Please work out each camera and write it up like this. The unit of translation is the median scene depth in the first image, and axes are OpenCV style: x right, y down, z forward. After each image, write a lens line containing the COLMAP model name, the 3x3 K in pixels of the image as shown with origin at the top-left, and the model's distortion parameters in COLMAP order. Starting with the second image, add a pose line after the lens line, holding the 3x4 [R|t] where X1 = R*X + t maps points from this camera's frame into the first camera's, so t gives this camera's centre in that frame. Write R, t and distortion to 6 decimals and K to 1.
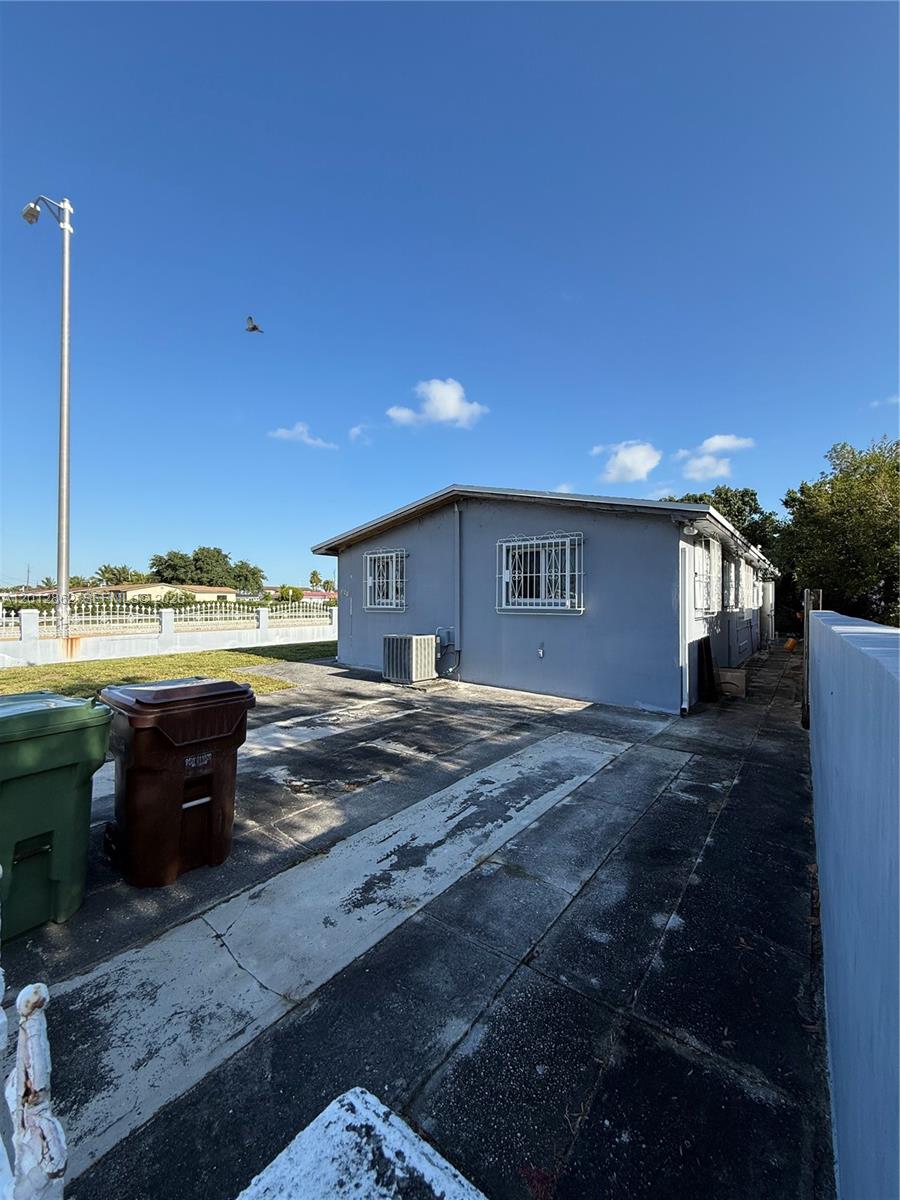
lens RADIAL K [[478.6, 0, 453.3], [0, 478.6, 601.4], [0, 0, 1]] dist [-0.000652, 0.000107]
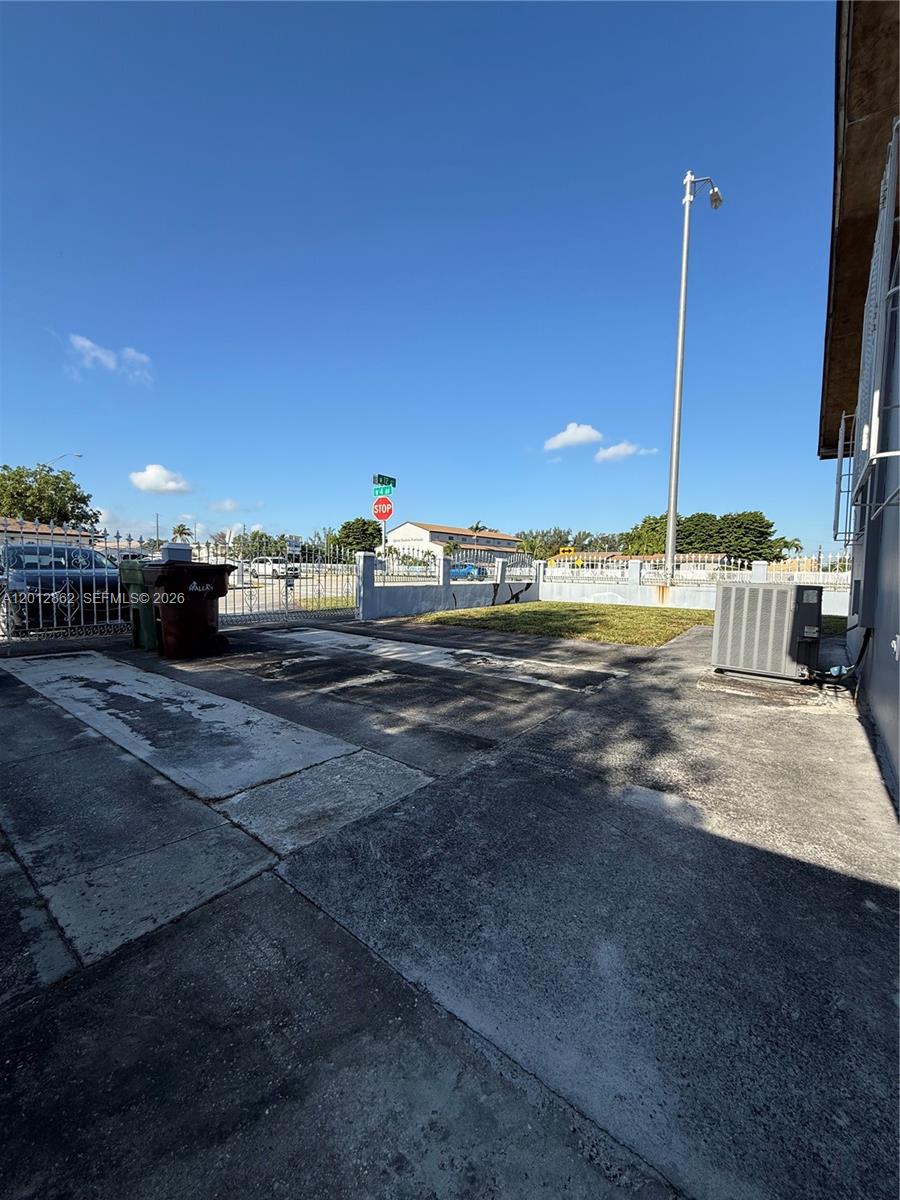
lens RADIAL K [[478.6, 0, 453.4], [0, 478.6, 602.1], [0, 0, 1]] dist [-0.000652, 0.000107]
pose [[-0.013532, 0.066089, -0.997722, 0.867715], [-0.016473, 0.997663, 0.066308, 0.128426], [0.999773, 0.017333, -0.012411, 1.404108]]
